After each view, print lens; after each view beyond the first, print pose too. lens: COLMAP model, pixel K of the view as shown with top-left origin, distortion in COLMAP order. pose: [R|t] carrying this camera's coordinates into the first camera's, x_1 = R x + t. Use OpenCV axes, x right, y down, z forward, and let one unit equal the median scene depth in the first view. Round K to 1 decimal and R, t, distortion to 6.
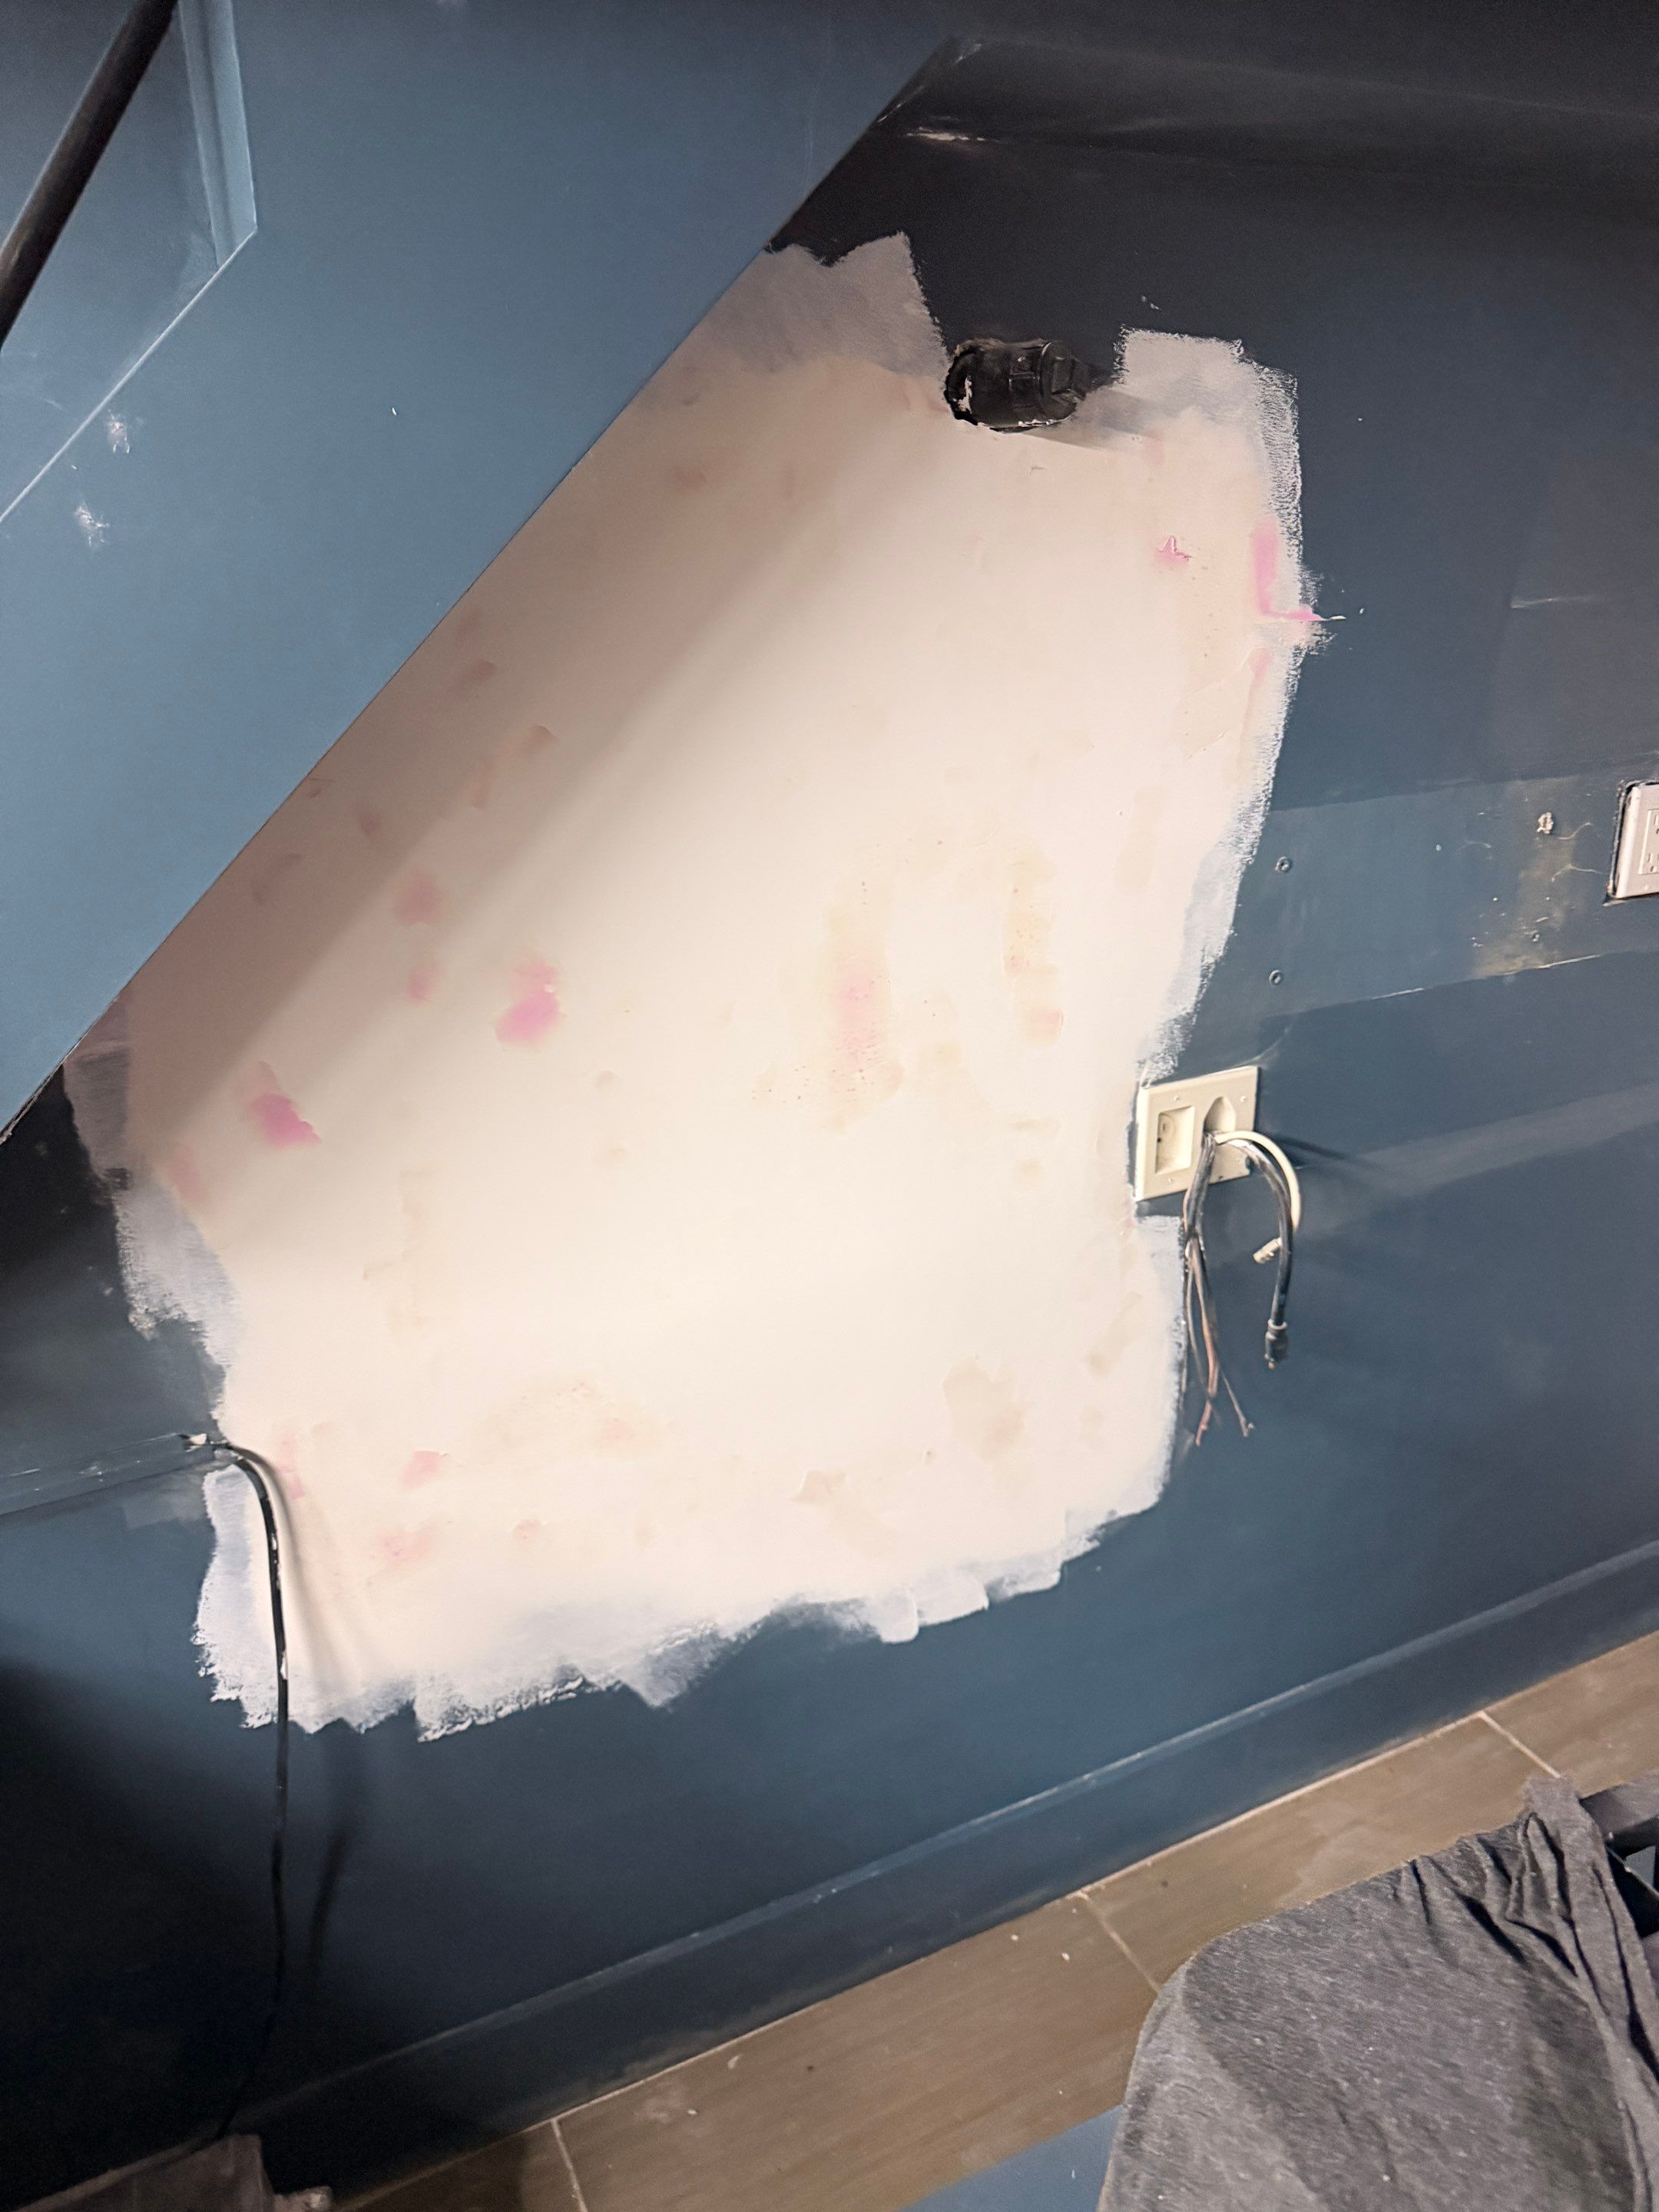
lens RADIAL K [[1577.0, 0, 824.4], [0, 1577.0, 1096.1], [0, 0, 1]] dist [0.015879, -0.043688]
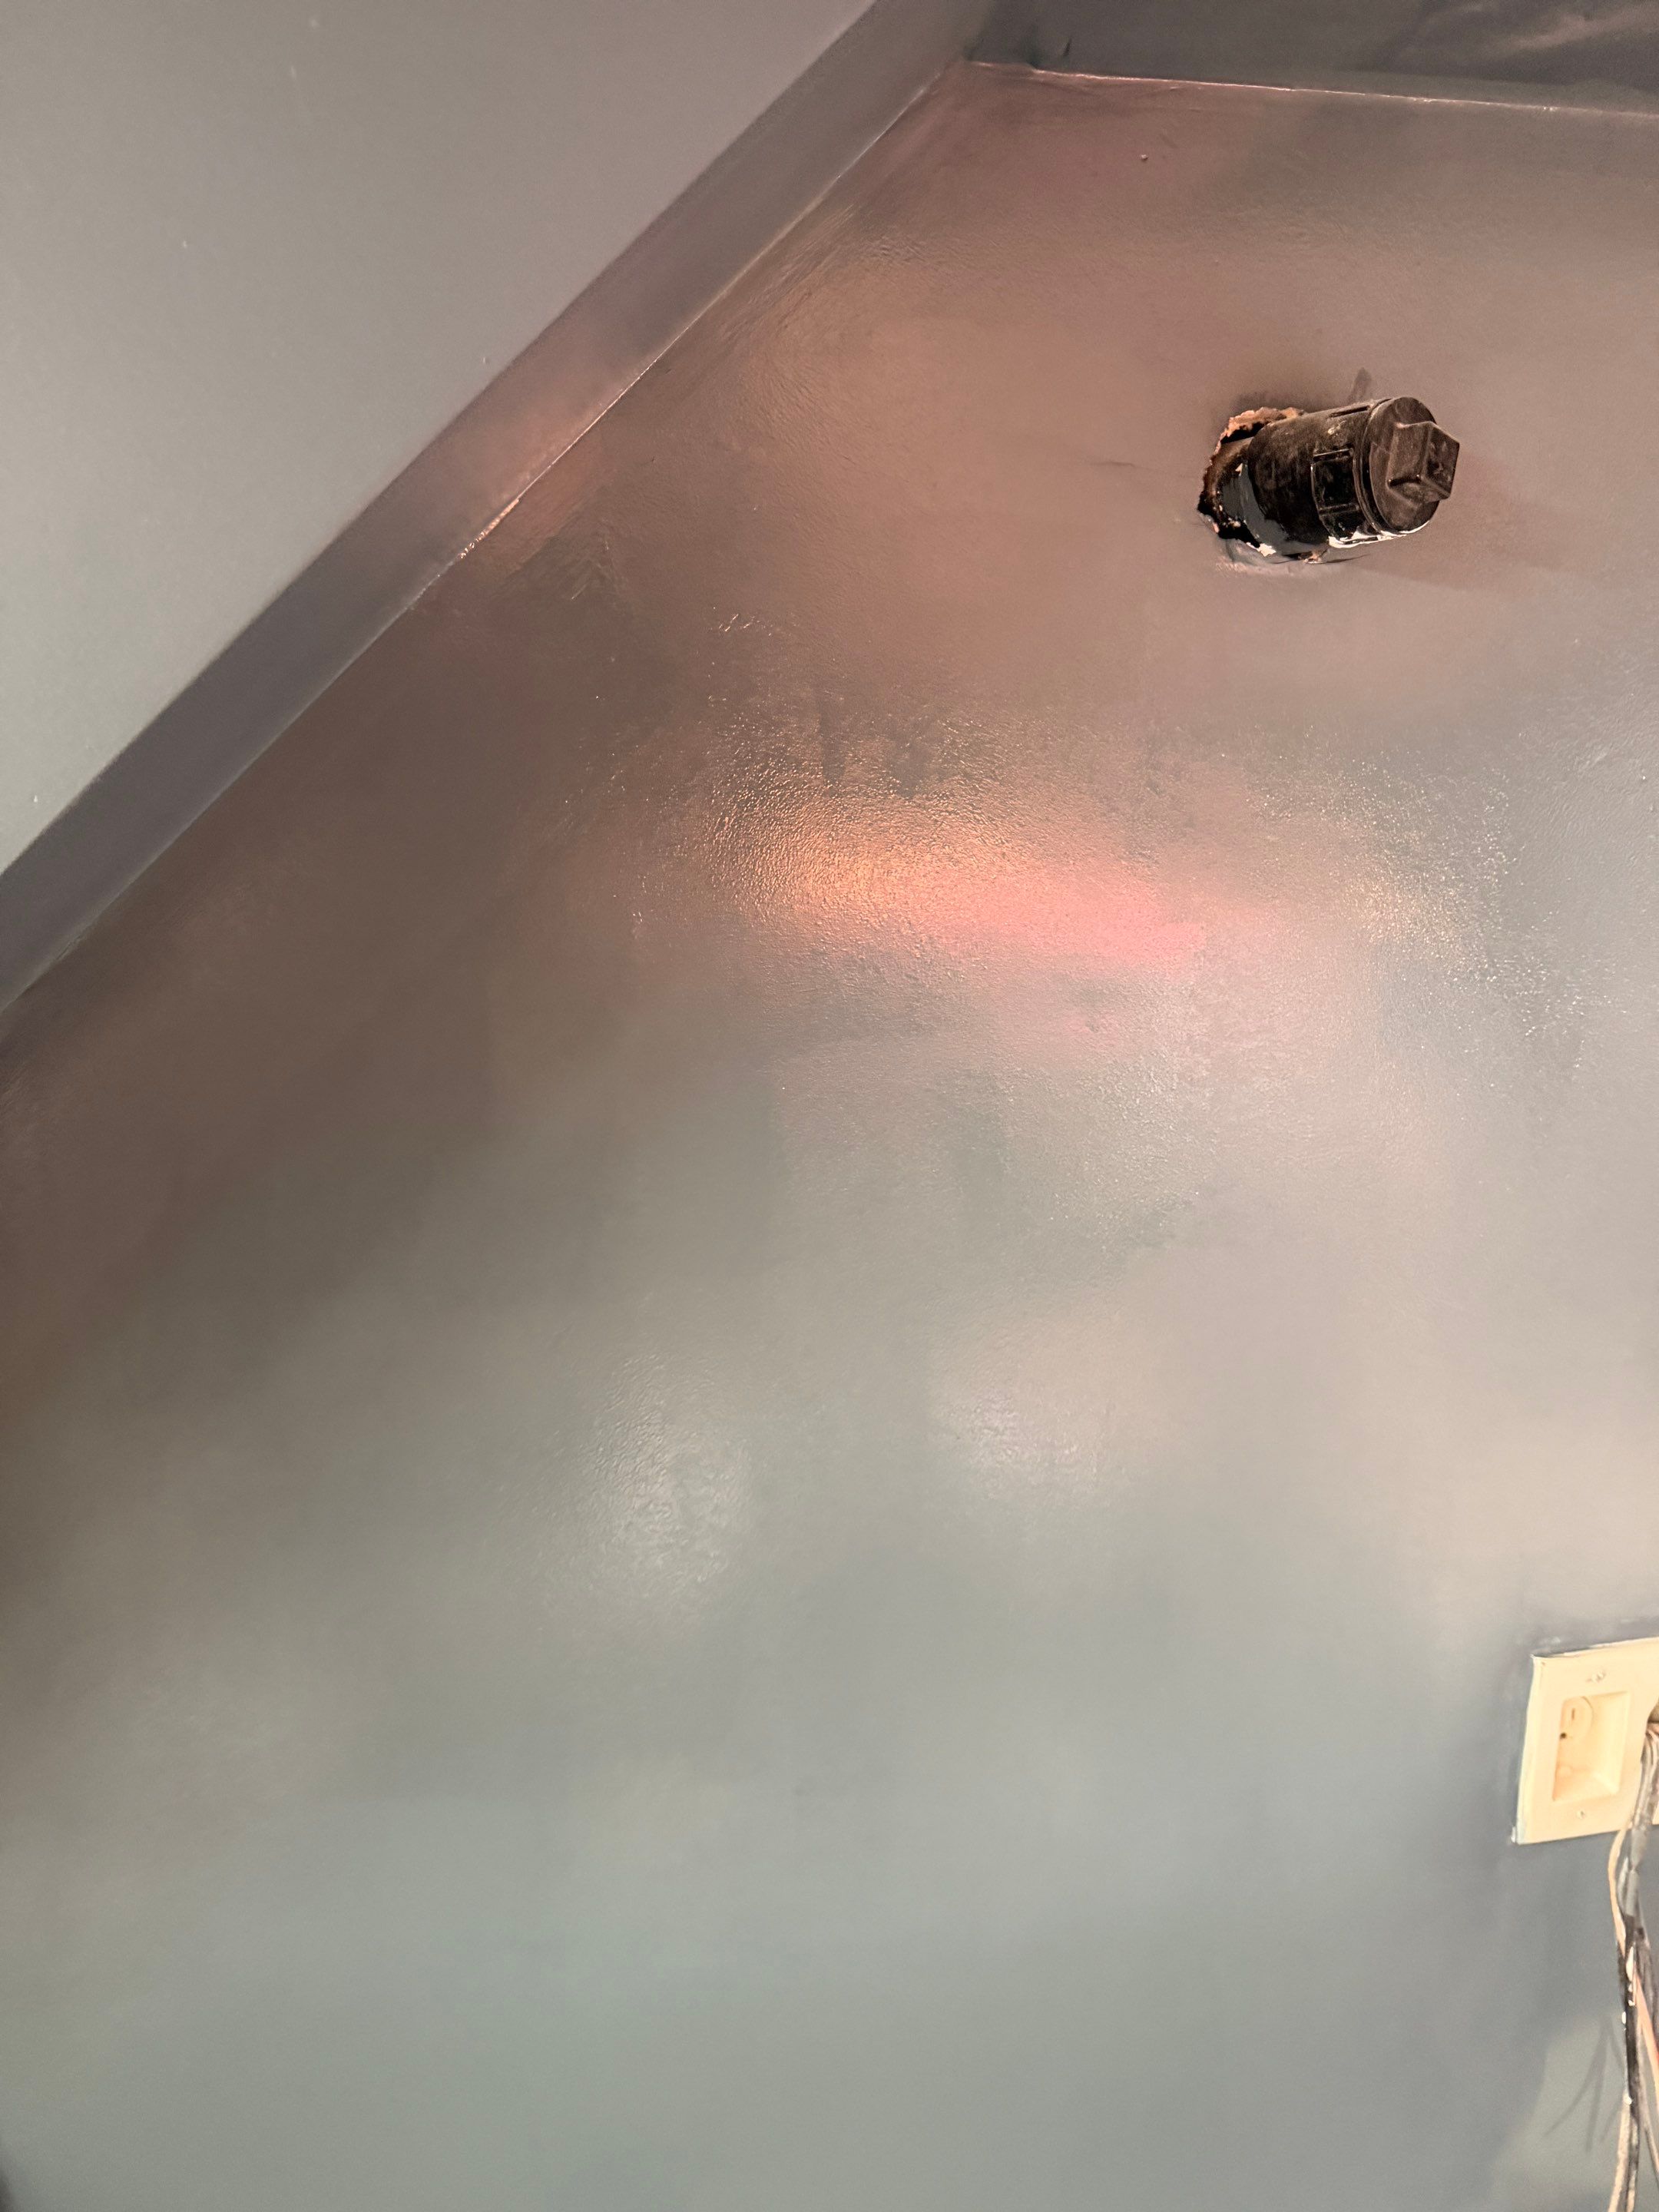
lens RADIAL K [[1577.0, 0, 823.1], [0, 1577.0, 1090.2], [0, 0, 1]] dist [0.015879, -0.043688]
pose [[0.962489, 0.066357, -0.263080, 0.110884], [-0.105066, 0.985134, -0.135909, -0.130535], [0.250151, 0.158451, 0.955153, 0.435660]]
